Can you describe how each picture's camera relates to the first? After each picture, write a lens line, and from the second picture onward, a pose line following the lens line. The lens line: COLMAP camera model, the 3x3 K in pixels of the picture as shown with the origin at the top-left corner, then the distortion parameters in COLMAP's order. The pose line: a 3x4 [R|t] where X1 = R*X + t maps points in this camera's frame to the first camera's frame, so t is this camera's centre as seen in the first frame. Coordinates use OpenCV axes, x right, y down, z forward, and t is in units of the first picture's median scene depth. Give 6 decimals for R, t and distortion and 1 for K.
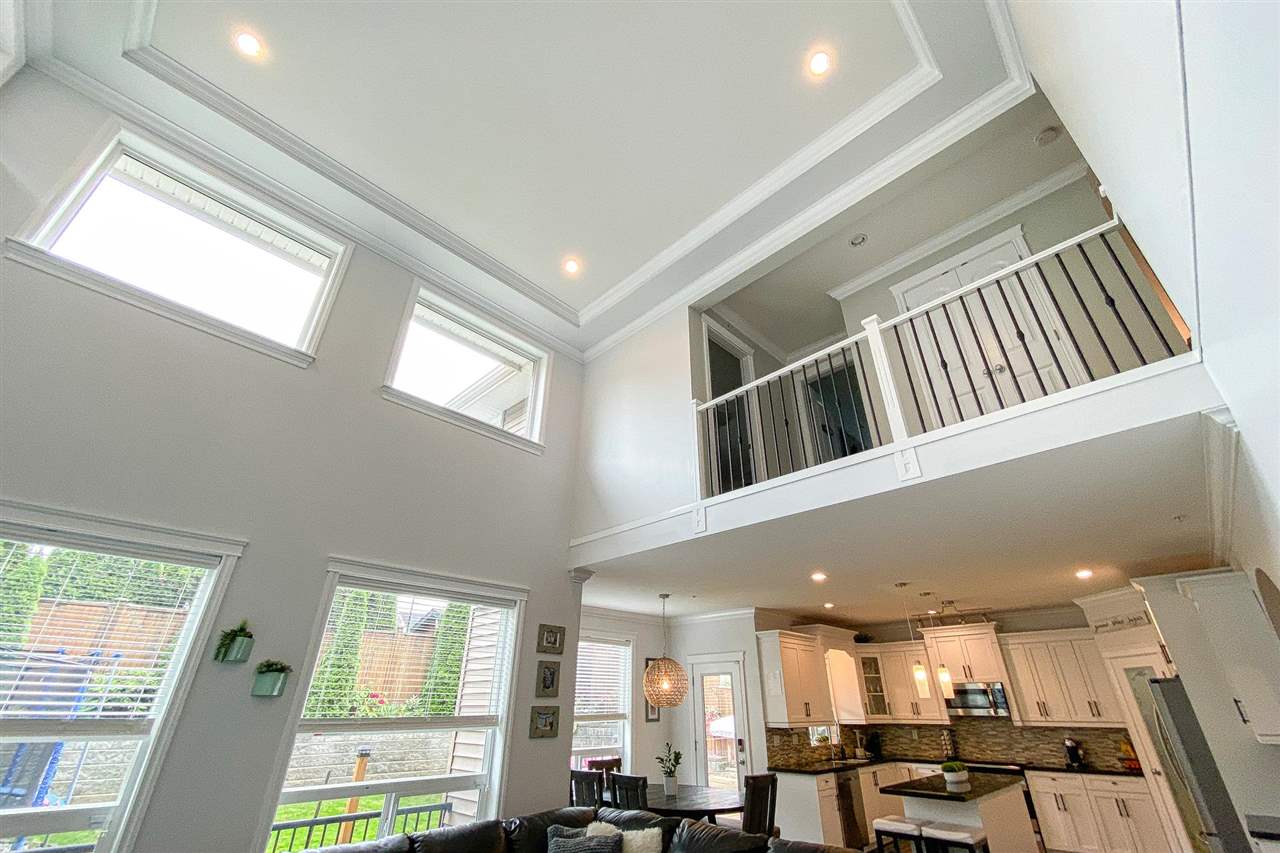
lens RADIAL K [[524.2, 0, 640.0], [0, 524.2, 426.5], [0, 0, 1]] dist [0.000083, -0.000014]
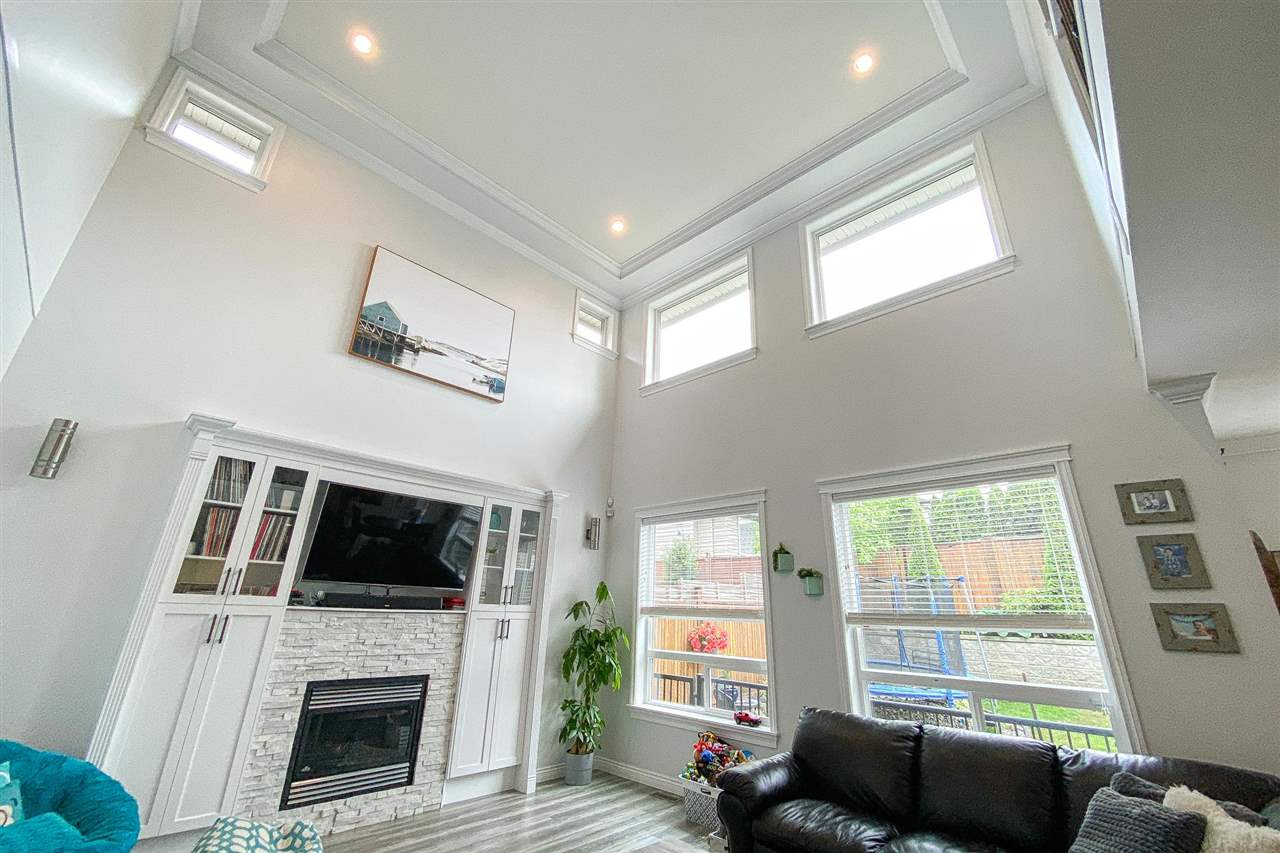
lens RADIAL K [[507.9, 0, 643.8], [0, 507.9, 392.8], [0, 0, 1]] dist [-0.000830, -0.000174]
pose [[0.005811, -0.376988, -0.926200, 0.451038], [0.464785, 0.821107, -0.331297, 0.220911], [0.885405, -0.428558, 0.179990, 0.414412]]
